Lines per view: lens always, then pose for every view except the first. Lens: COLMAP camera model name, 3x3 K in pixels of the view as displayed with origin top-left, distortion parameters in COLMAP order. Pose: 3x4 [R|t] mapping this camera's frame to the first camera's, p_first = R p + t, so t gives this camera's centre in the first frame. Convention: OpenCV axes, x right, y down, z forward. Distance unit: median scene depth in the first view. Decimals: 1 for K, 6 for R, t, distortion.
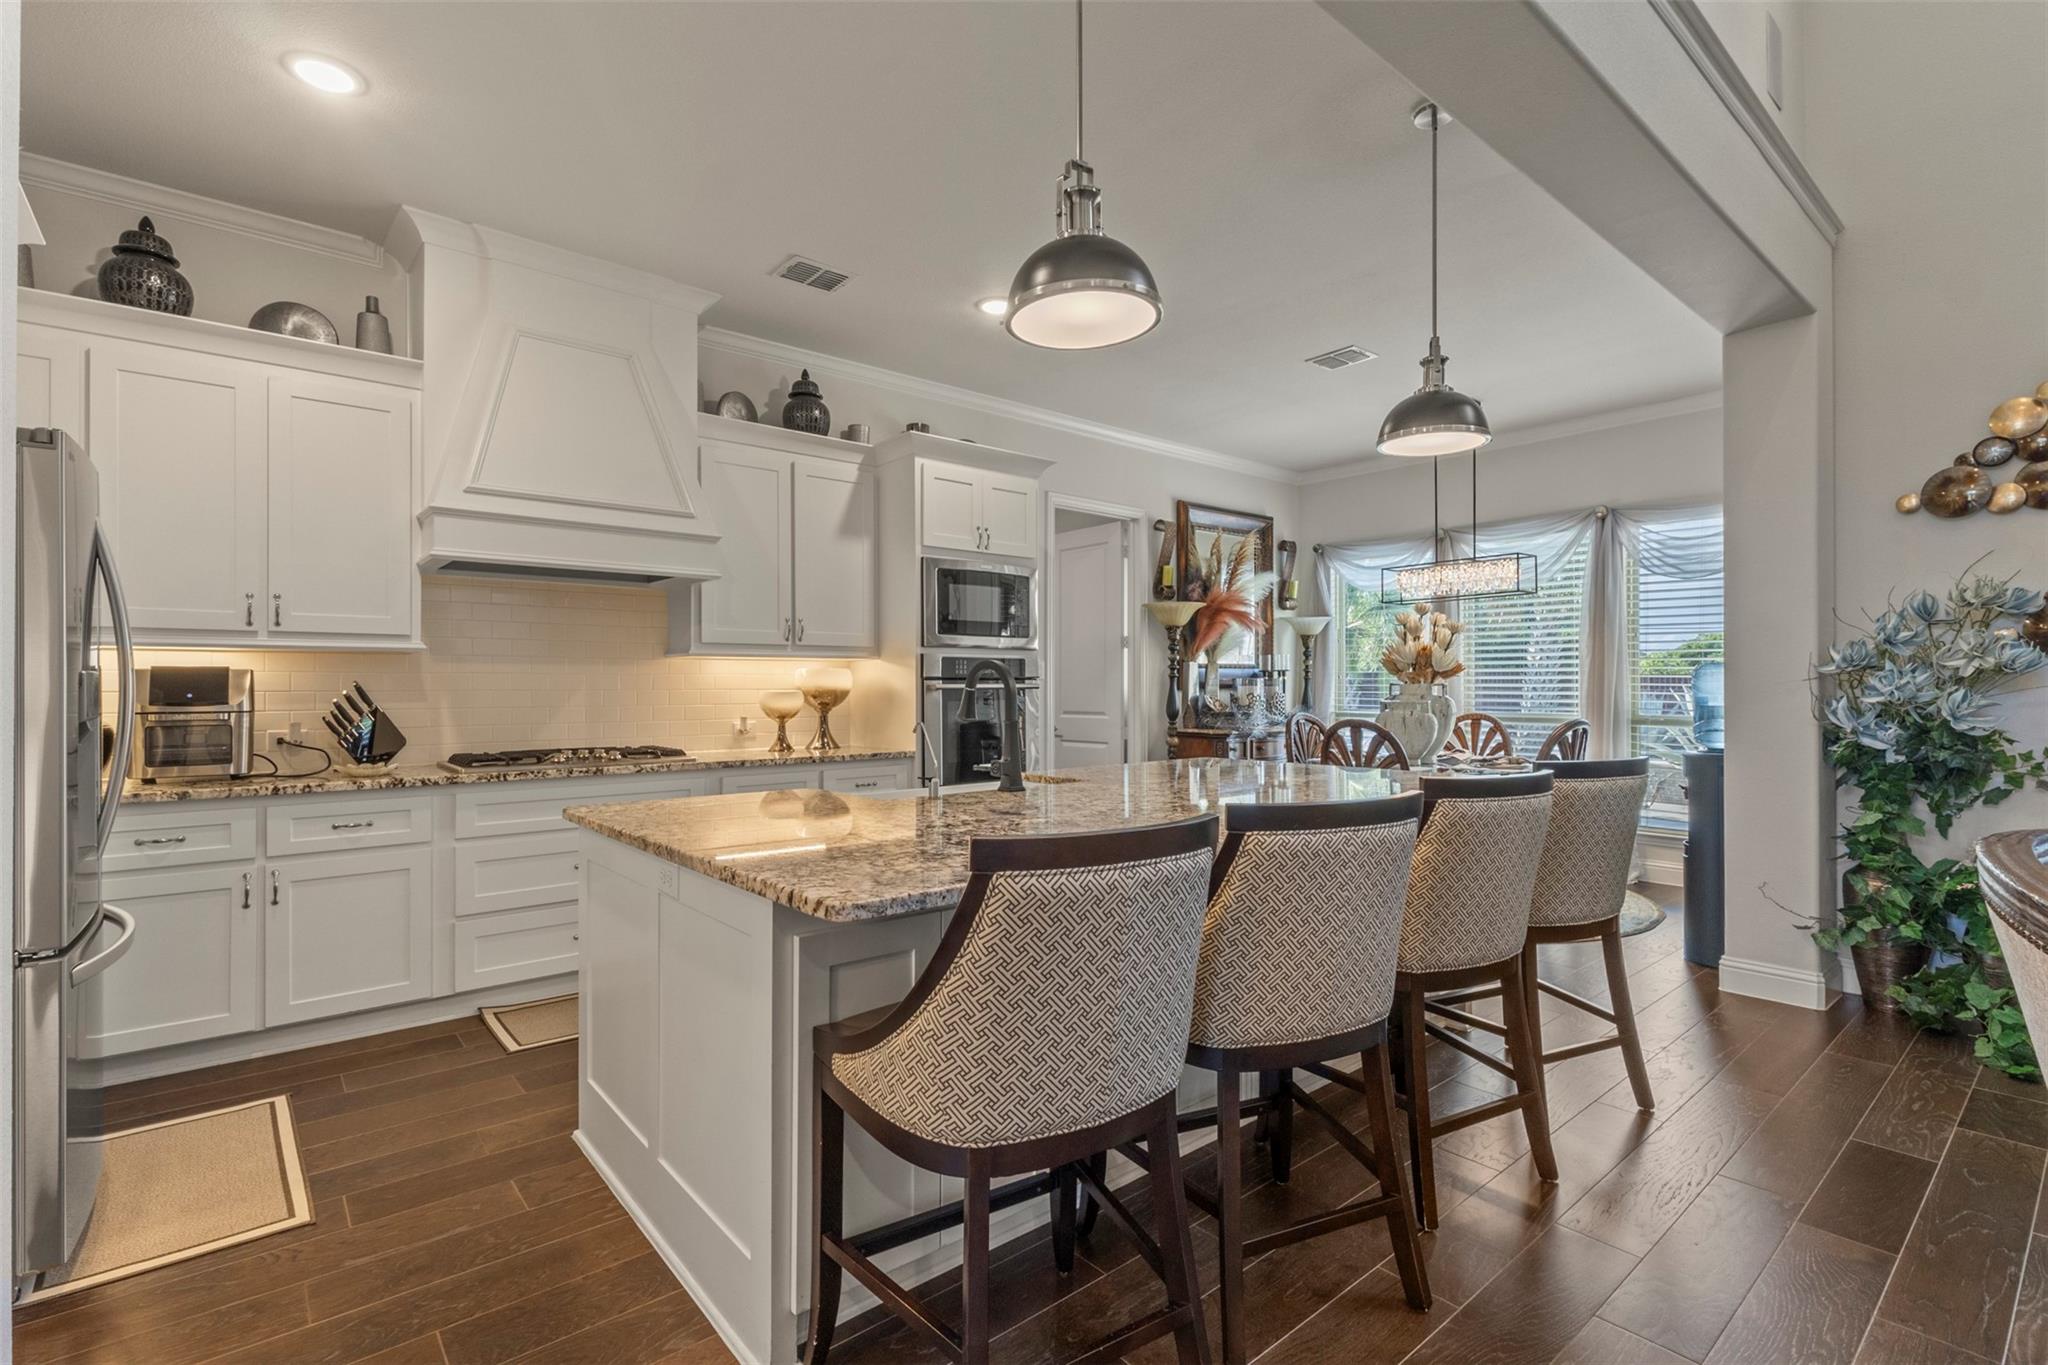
lens RADIAL K [[948.2, 0, 1018.3], [0, 948.2, 686.2], [0, 0, 1]] dist [-0.000676, 0.000213]
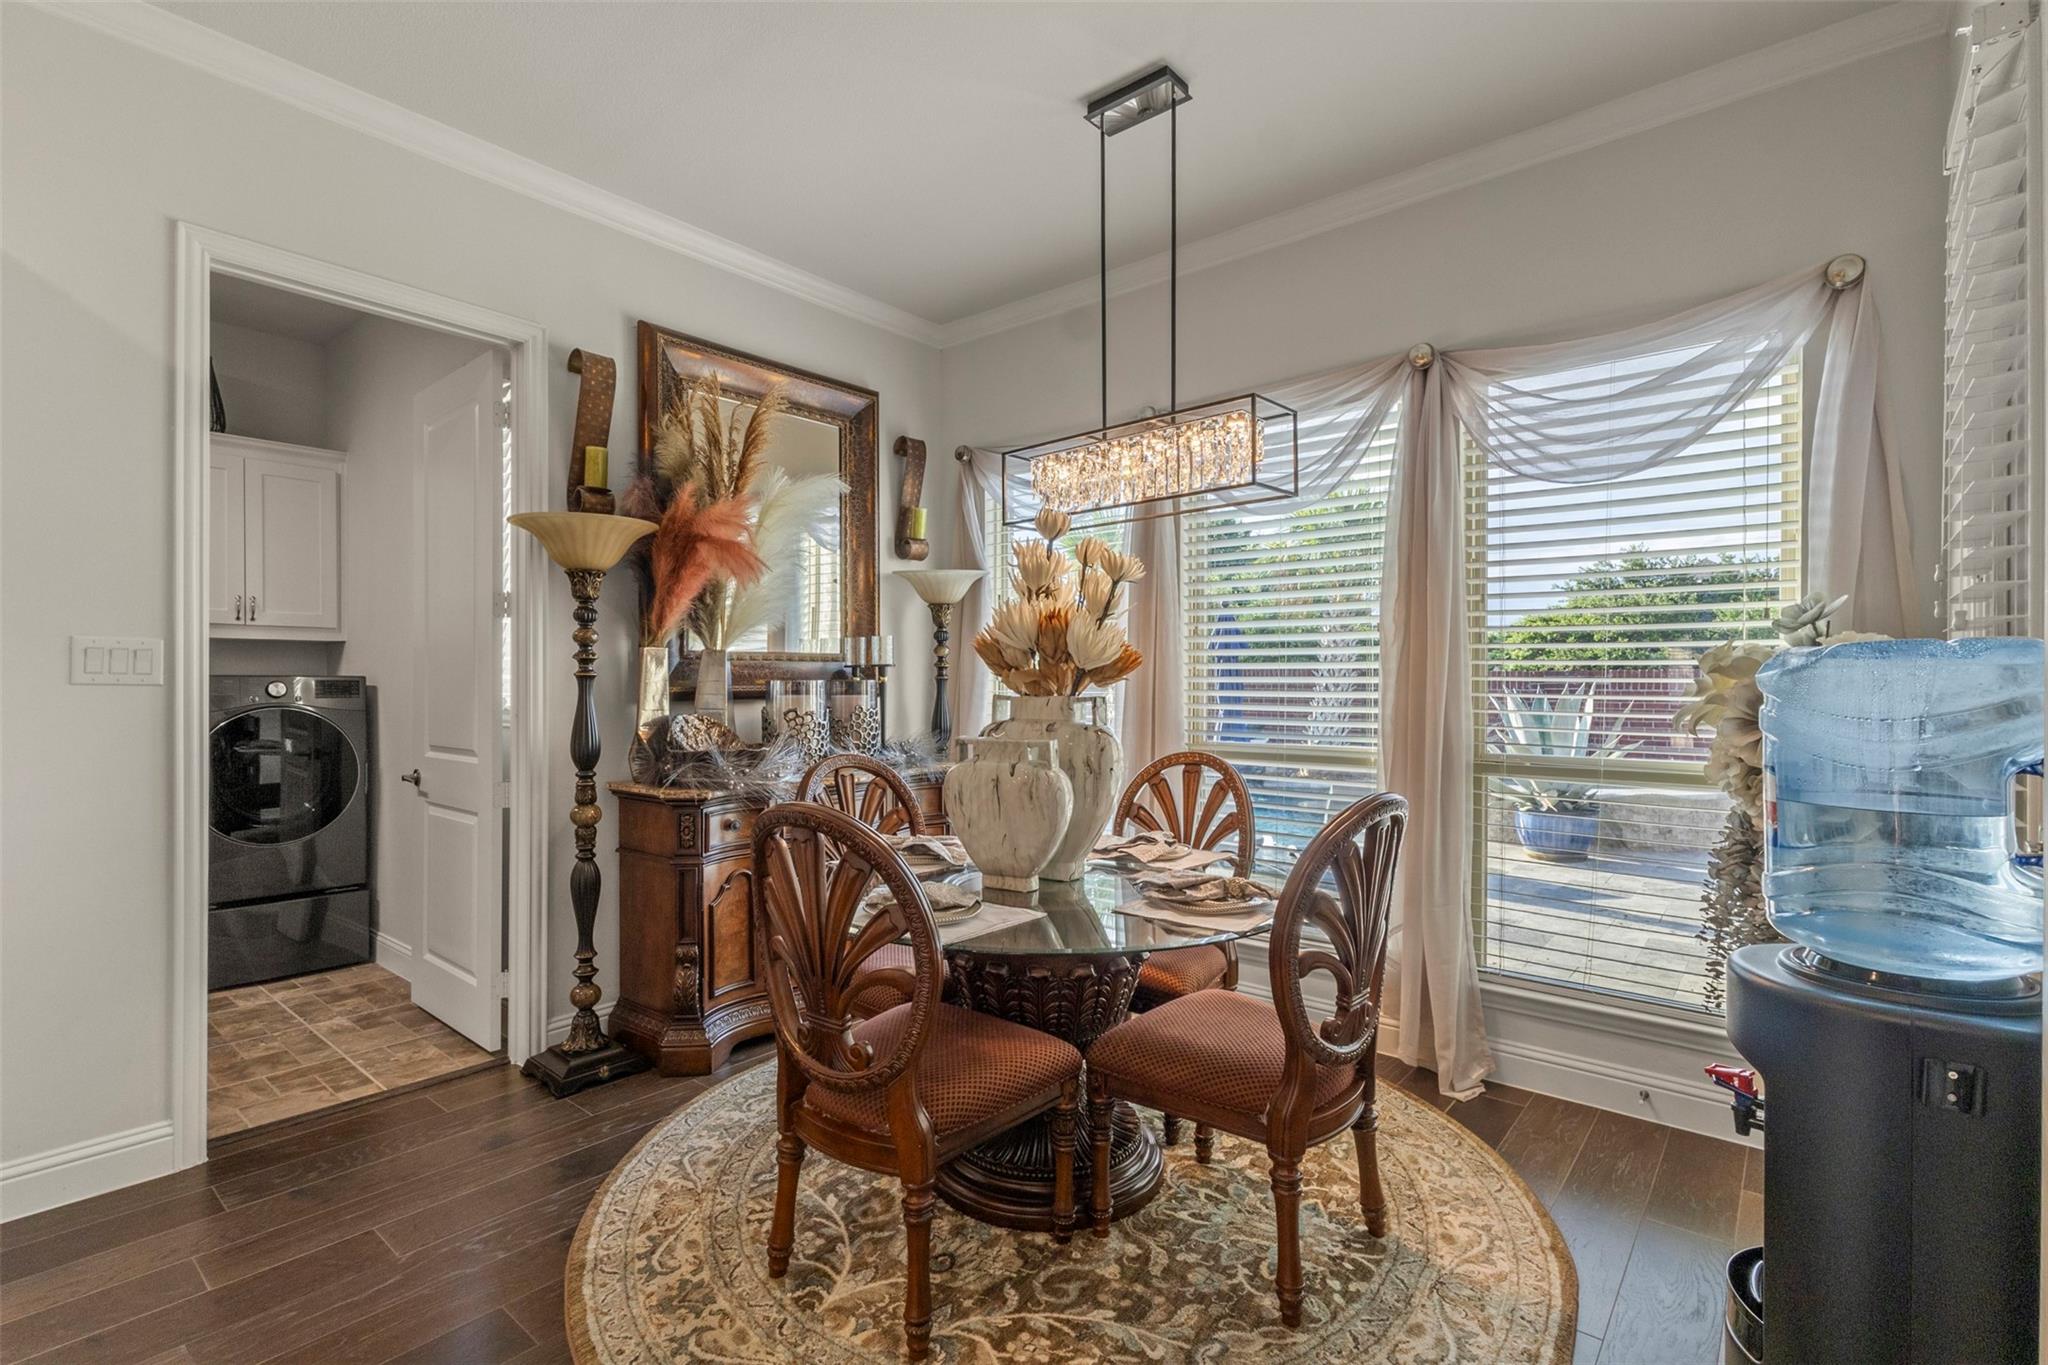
lens RADIAL K [[948.2, 0, 1025.6], [0, 948.2, 680.7], [0, 0, 1]] dist [-0.000676, 0.000213]
pose [[0.983895, 0.000496, 0.178745, 0.291705], [-0.000955, 0.999996, 0.002485, -0.009789], [-0.178743, -0.002616, 0.983892, 0.497188]]
